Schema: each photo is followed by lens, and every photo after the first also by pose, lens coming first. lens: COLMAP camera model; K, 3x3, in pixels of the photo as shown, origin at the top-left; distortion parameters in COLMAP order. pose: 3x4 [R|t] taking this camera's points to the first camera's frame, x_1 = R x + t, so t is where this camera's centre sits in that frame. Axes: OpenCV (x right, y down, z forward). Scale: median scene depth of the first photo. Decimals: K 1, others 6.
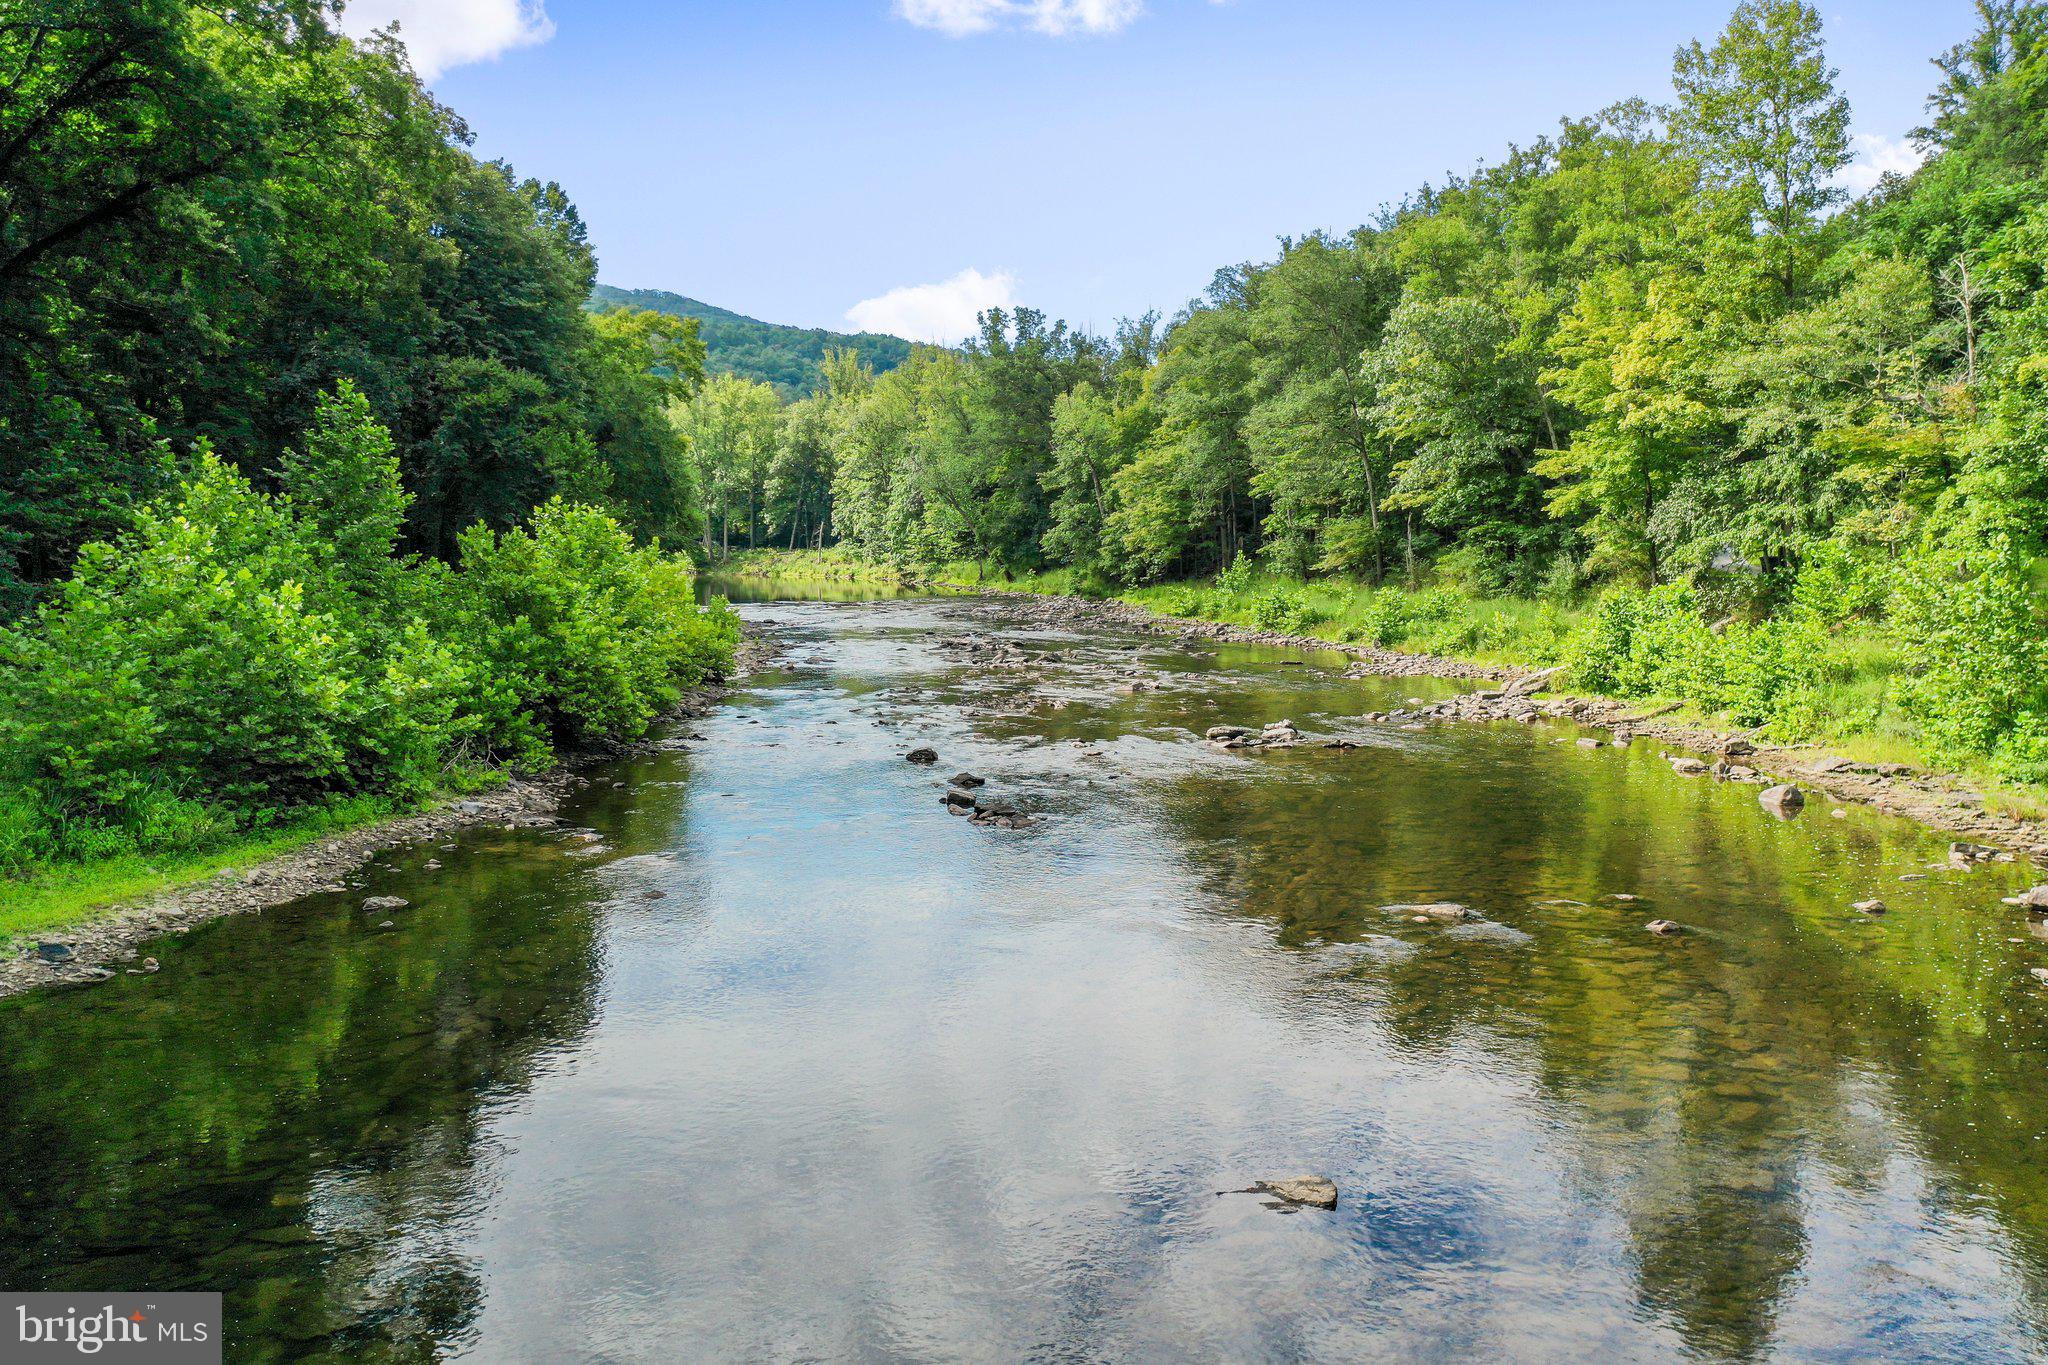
lens RADIAL K [[1621.0, 0, 1012.5], [0, 1621.0, 677.1], [0, 0, 1]] dist [-0.003951, -0.006277]
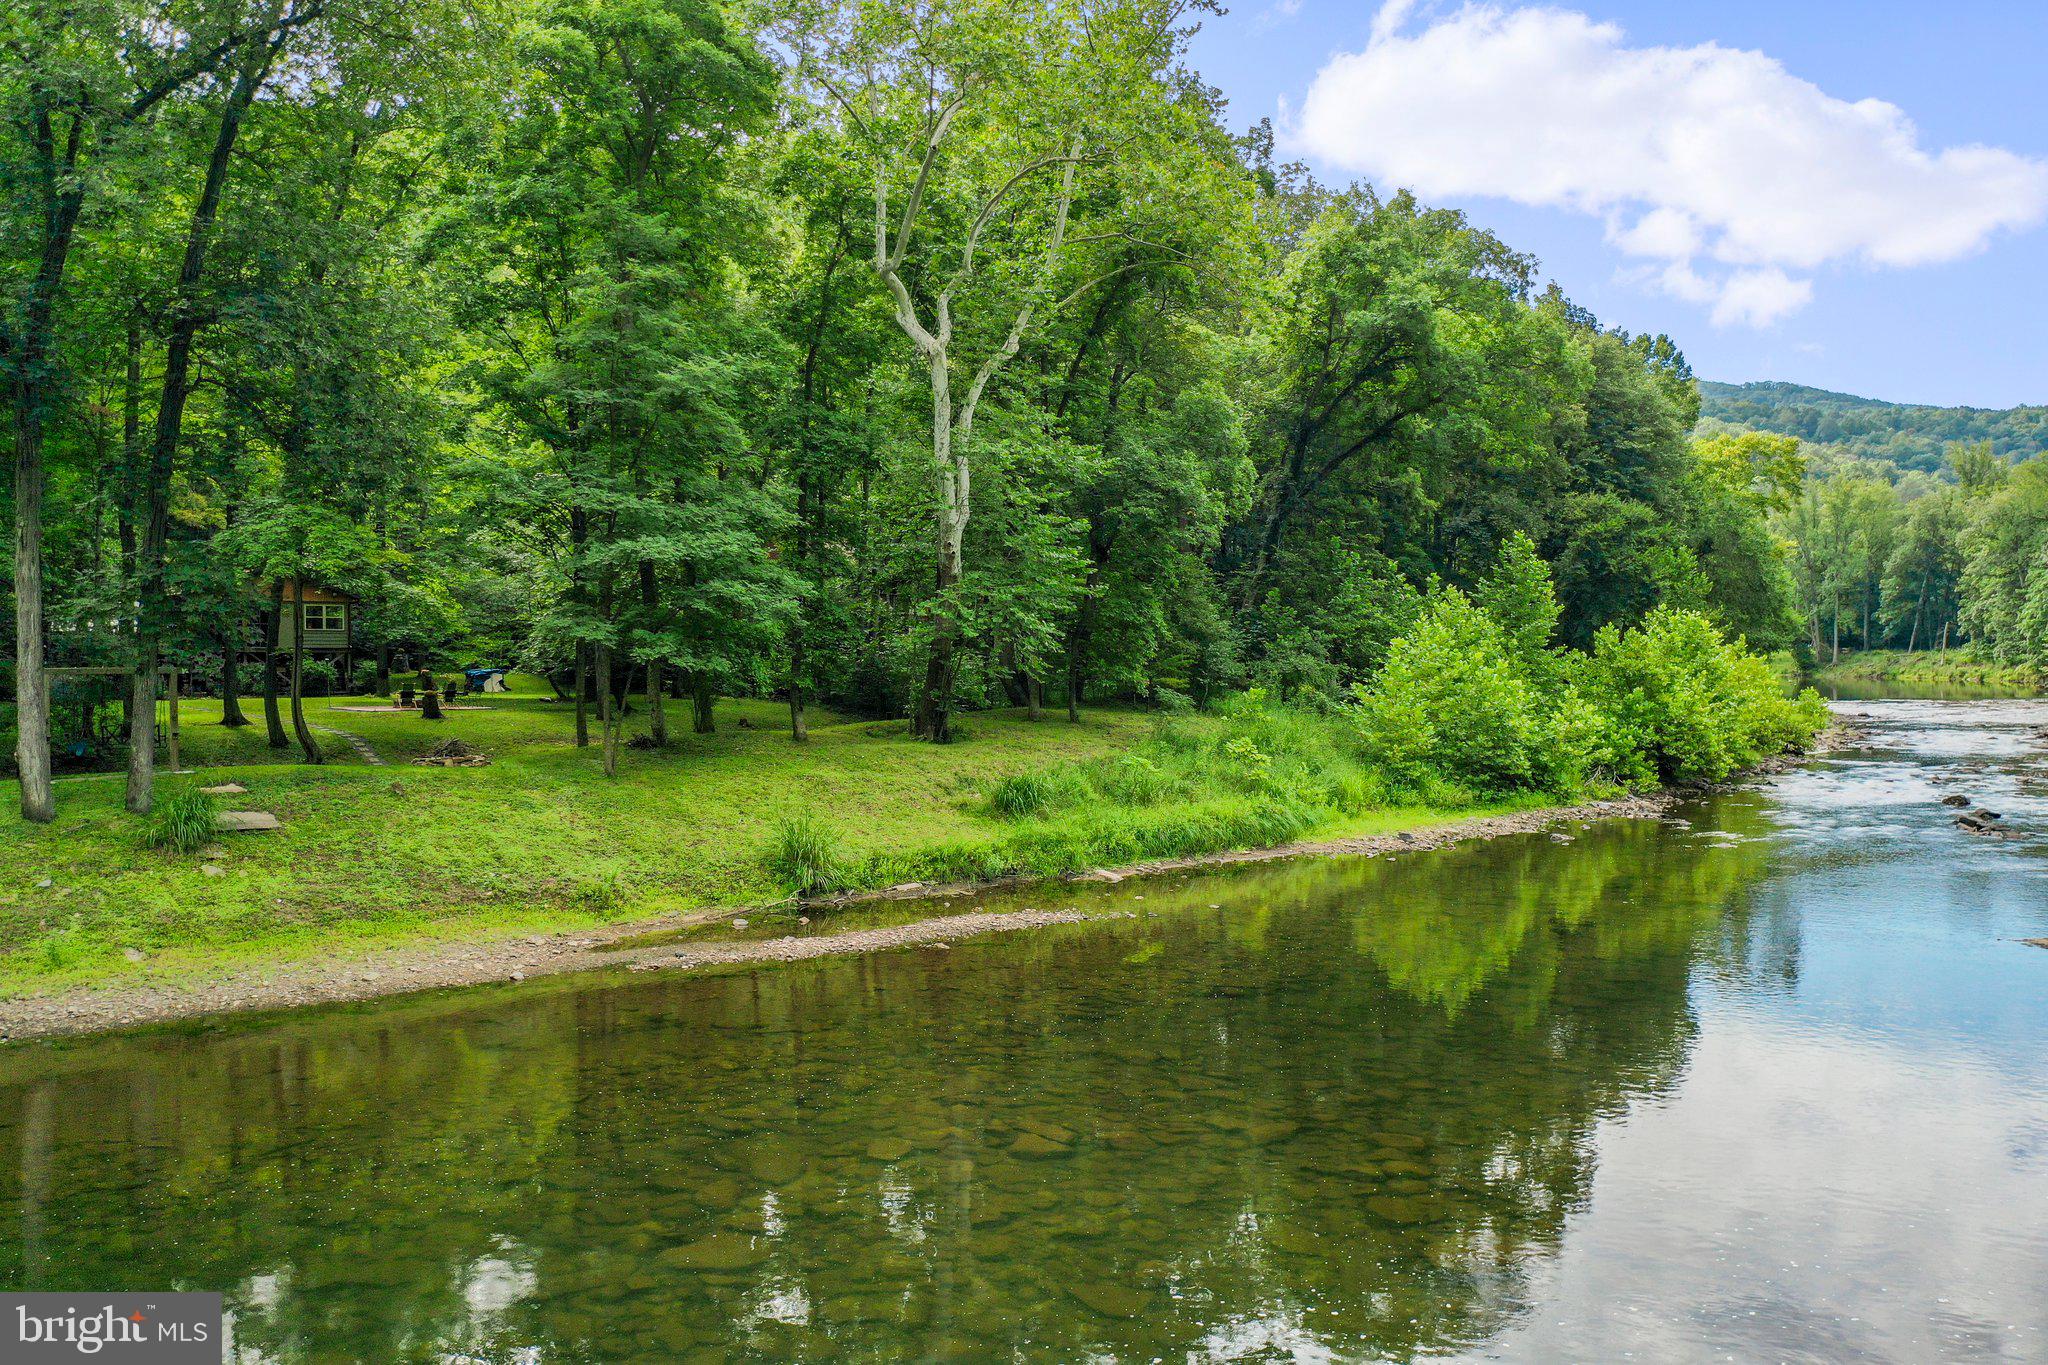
lens RADIAL K [[1621.0, 0, 1012.5], [0, 1621.0, 677.1], [0, 0, 1]] dist [-0.003951, -0.006277]
pose [[0.795638, 0.003655, -0.605761, 0.064558], [-0.043090, 0.997790, -0.050576, 0.024828], [0.604238, 0.066342, 0.794038, -0.243645]]
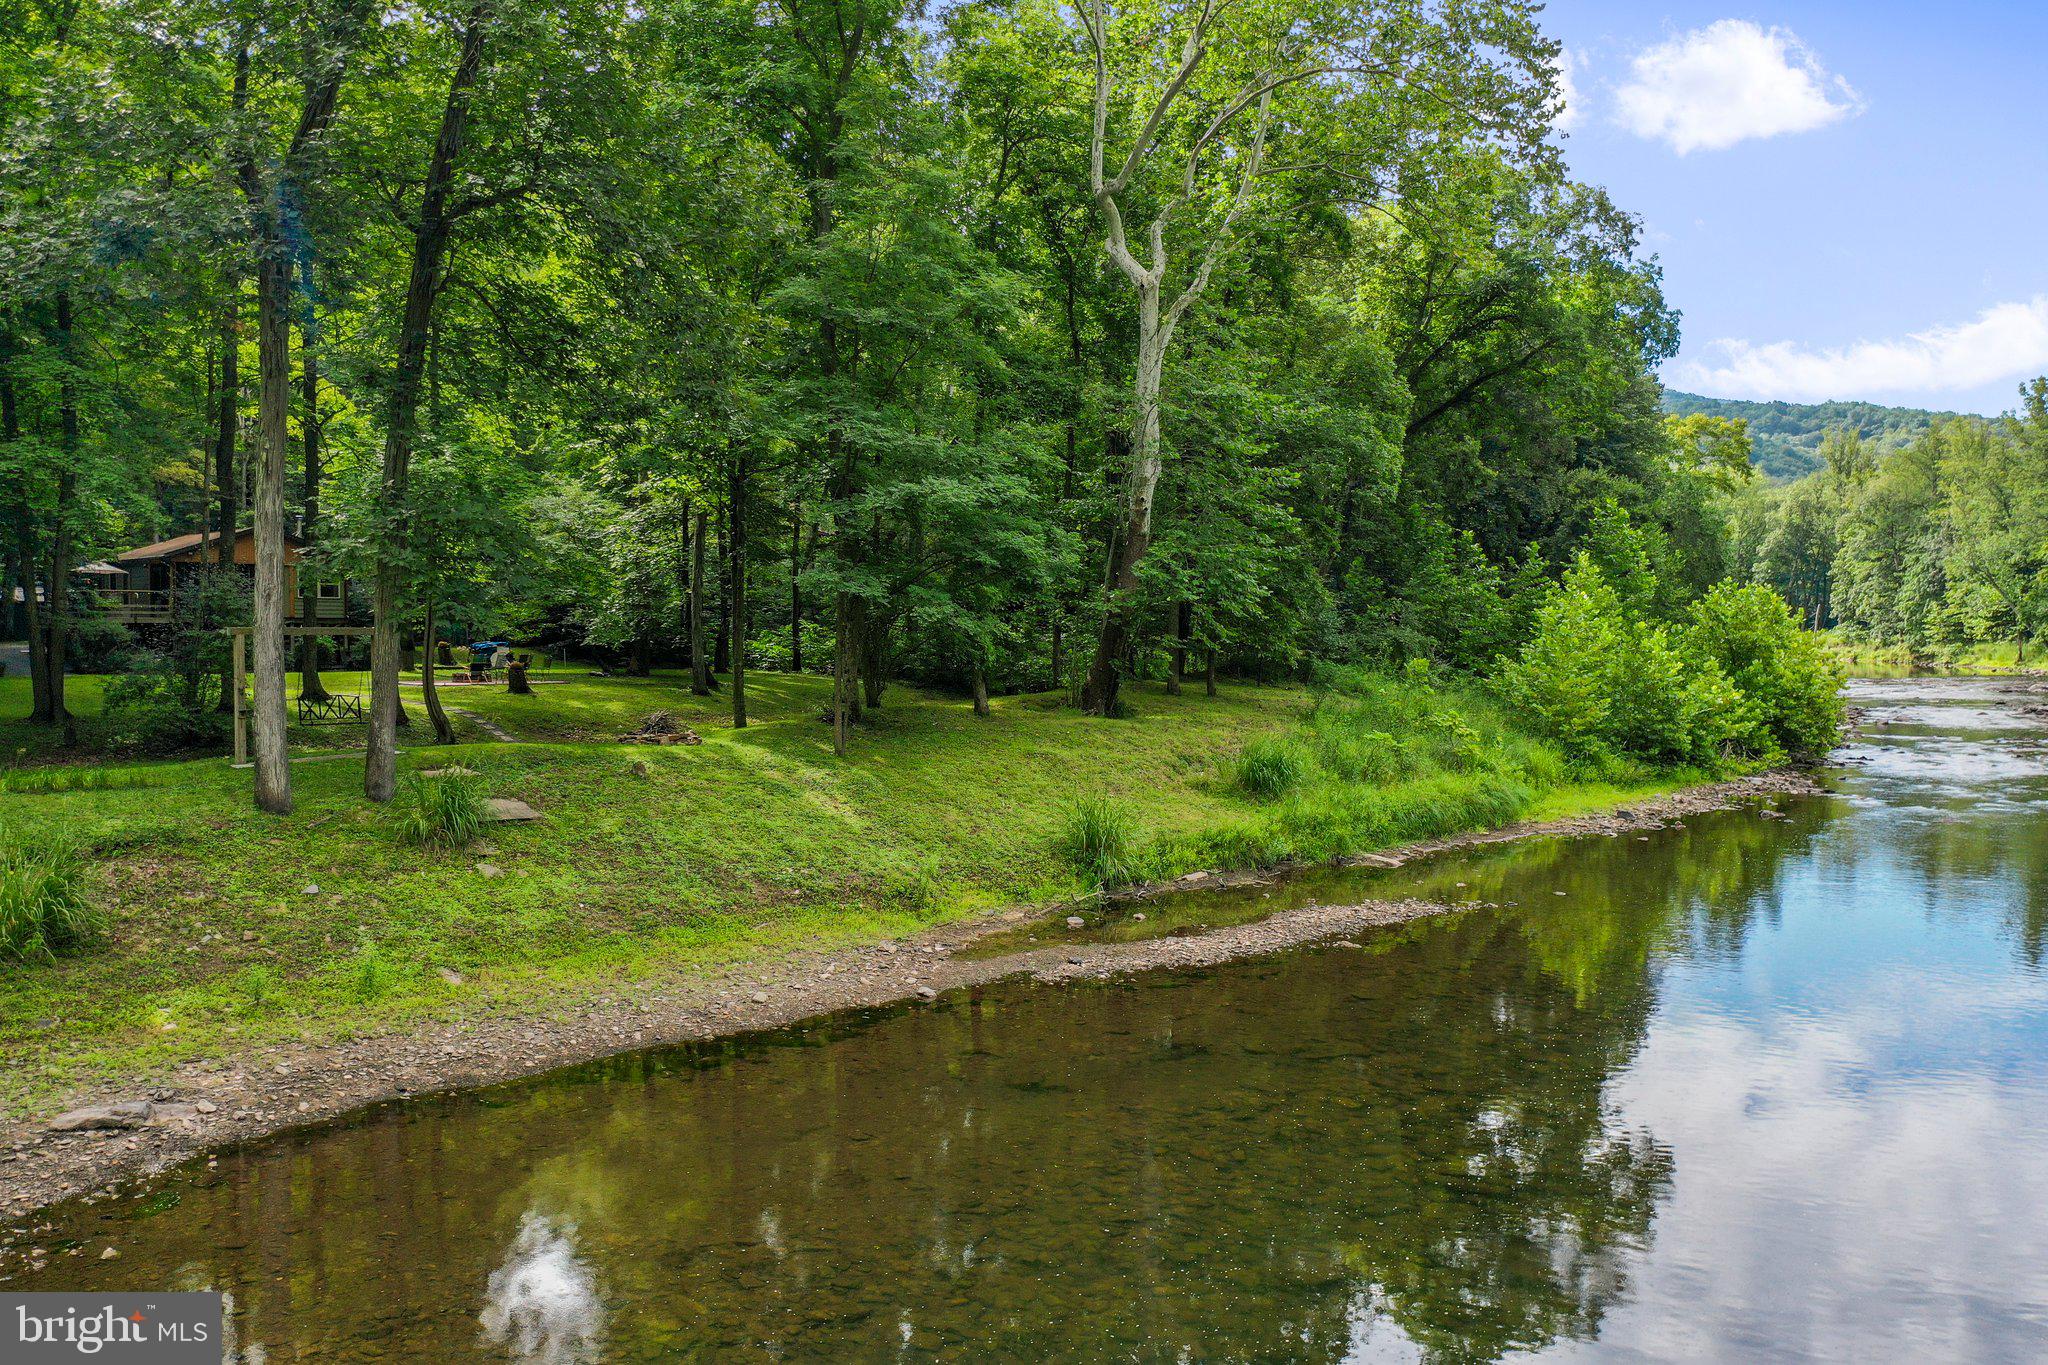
lens RADIAL K [[1636.1, 0, 1039.0], [0, 1636.1, 676.9], [0, 0, 1]] dist [-0.001658, 0.006346]
pose [[0.859941, 0.008512, -0.510322, -0.054048], [-0.036668, 0.998308, -0.045136, 0.031627], [0.509074, 0.057527, 0.858798, -0.269868]]
